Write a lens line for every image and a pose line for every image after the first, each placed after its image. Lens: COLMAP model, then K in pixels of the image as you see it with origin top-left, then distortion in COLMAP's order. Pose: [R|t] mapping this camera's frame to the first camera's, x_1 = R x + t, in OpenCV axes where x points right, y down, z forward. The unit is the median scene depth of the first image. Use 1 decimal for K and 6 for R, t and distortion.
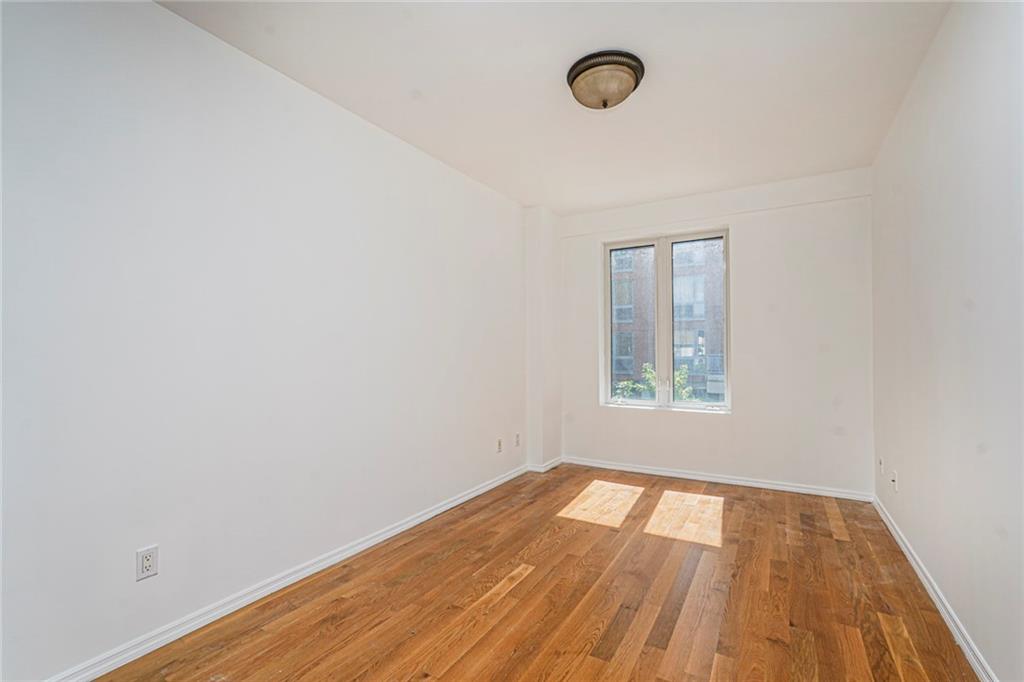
lens RADIAL K [[468.0, 0, 508.5], [0, 468.0, 343.8], [0, 0, 1]] dist [-0.004958, 0.002805]
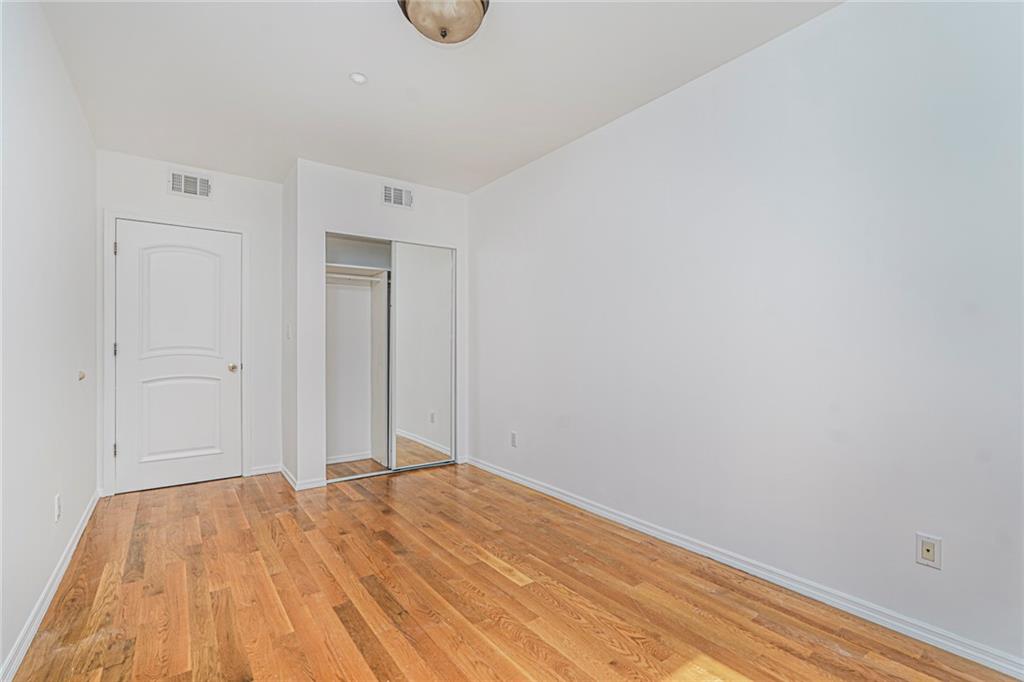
lens RADIAL K [[468.0, 0, 512.2], [0, 468.0, 343.3], [0, 0, 1]] dist [-0.004958, 0.002805]
pose [[-0.400179, -0.000744, -0.916437, 0.780546], [0.020623, 0.999739, -0.009817, 0.032130], [0.916205, -0.022828, -0.400059, 1.220013]]
